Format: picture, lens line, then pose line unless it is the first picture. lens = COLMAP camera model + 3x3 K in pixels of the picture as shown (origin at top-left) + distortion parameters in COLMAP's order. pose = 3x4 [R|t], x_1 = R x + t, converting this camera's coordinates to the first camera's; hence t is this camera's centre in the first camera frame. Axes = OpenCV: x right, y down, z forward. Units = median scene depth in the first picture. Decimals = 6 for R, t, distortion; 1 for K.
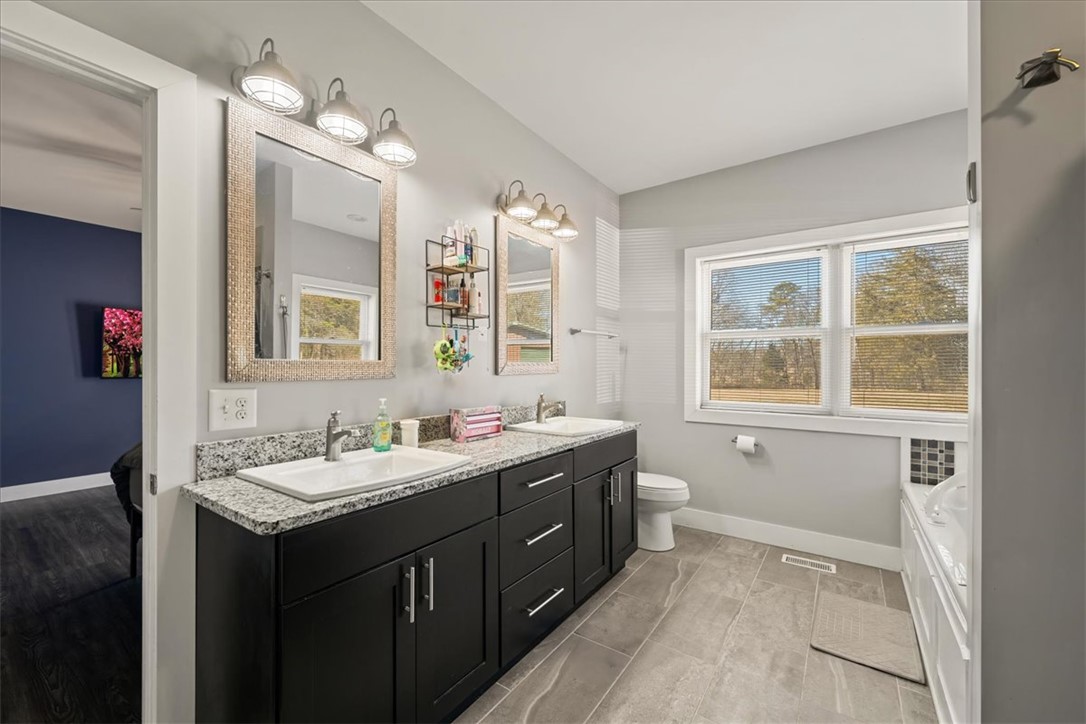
lens RADIAL K [[435.2, 0, 546.8], [0, 435.2, 364.2], [0, 0, 1]] dist [0.000232, -0.000113]
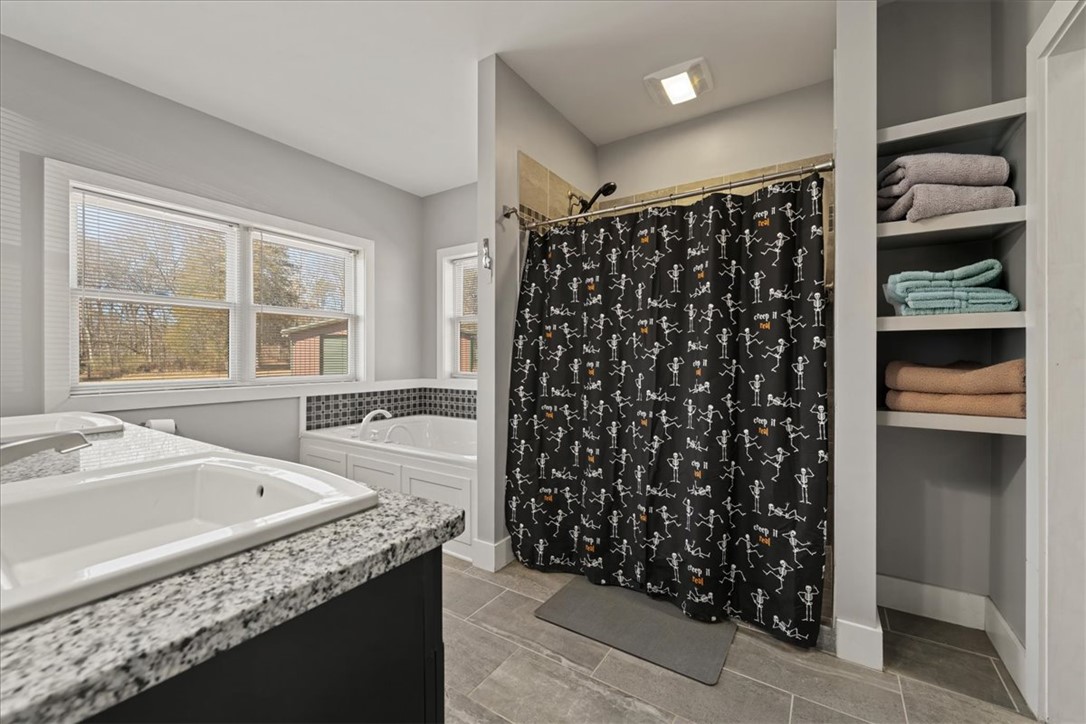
lens RADIAL K [[435.2, 0, 546.4], [0, 435.2, 357.6], [0, 0, 1]] dist [0.000232, -0.000113]
pose [[-0.026394, -0.007210, 0.999626, -0.479575], [-0.004224, 0.999966, 0.007101, 0.042049], [-0.999643, -0.004035, -0.026423, 0.321133]]
